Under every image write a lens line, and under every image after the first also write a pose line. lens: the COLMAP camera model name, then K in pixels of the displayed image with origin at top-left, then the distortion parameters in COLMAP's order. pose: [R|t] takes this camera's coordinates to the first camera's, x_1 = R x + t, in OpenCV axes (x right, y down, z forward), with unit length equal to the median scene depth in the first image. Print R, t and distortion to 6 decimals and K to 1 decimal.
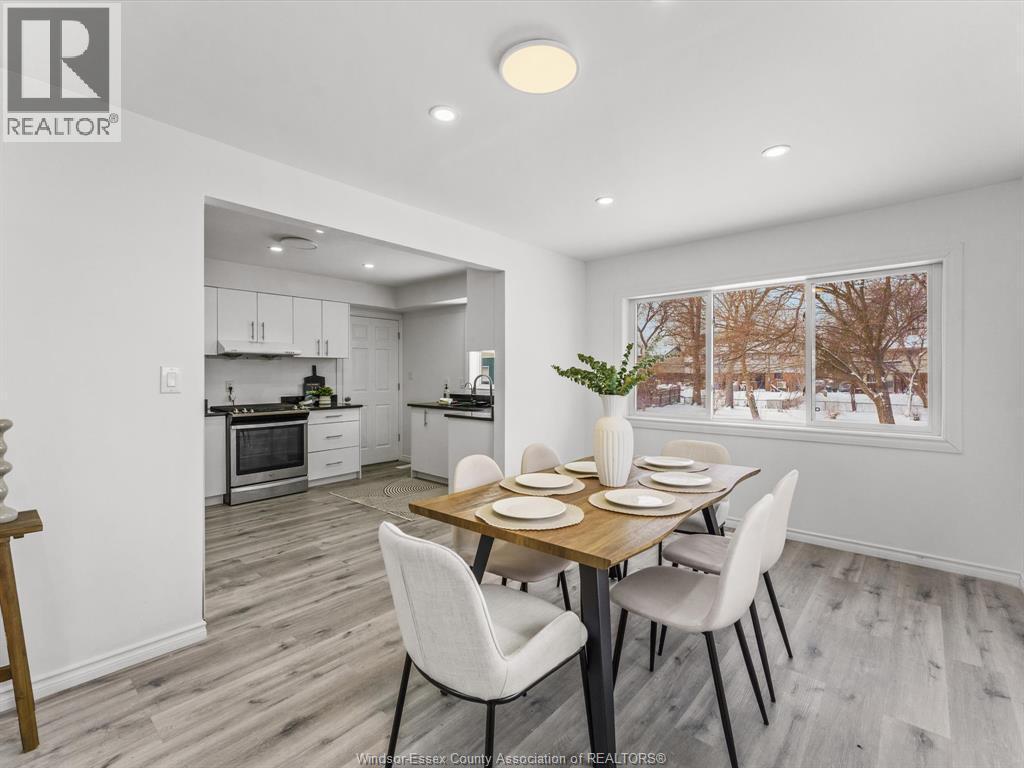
lens RADIAL K [[465.9, 0, 514.7], [0, 465.9, 381.2], [0, 0, 1]] dist [0.001132, 0.000622]
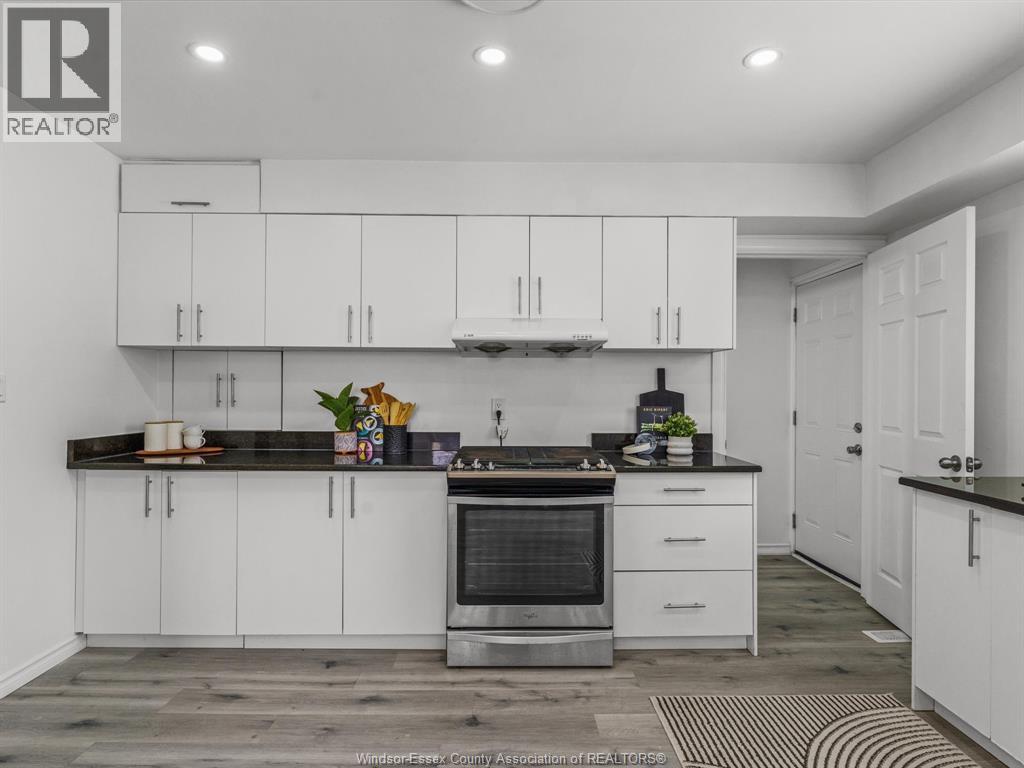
lens RADIAL K [[554.9, 0, 513.8], [0, 554.9, 387.1], [0, 0, 1]] dist [-0.000500, -0.000081]
pose [[0.665804, -0.002354, -0.746123, -0.122414], [-0.015560, 0.999734, -0.017040, -0.003617], [0.745965, 0.022955, 0.665590, 0.550309]]
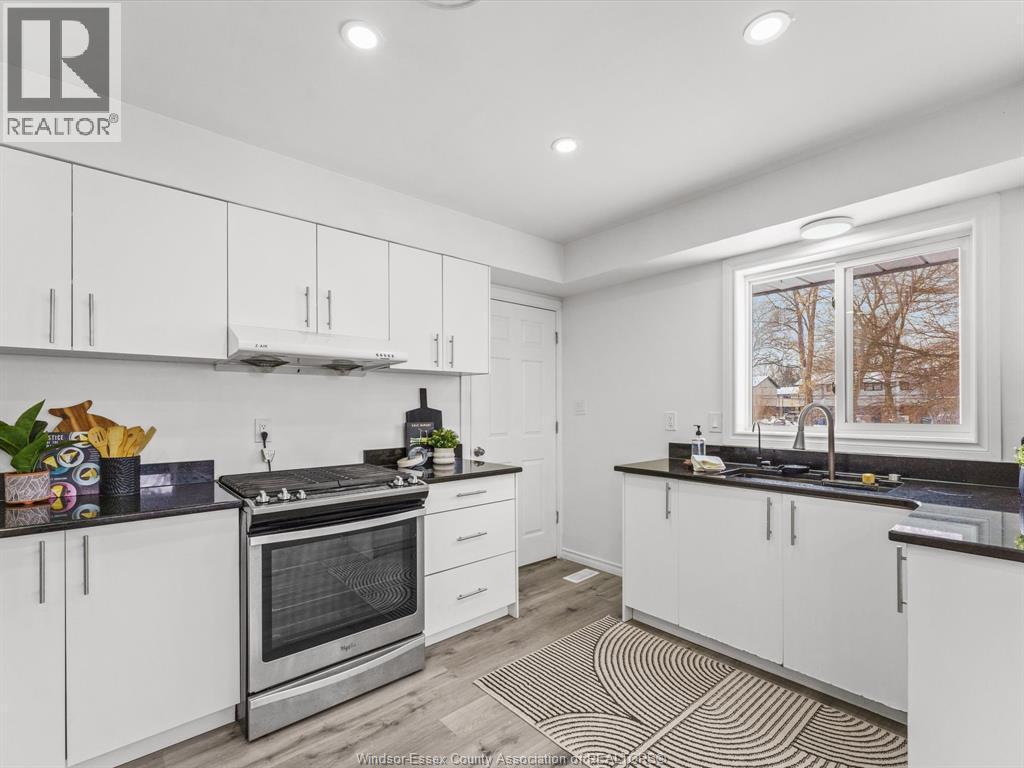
lens RADIAL K [[469.3, 0, 512.8], [0, 469.3, 406.5], [0, 0, 1]] dist [0.000292, 0.000178]
pose [[0.991209, -0.005460, -0.132191, -0.275311], [0.003188, 0.999844, -0.017387, -0.004229], [0.132265, 0.016812, 0.991072, 0.519997]]
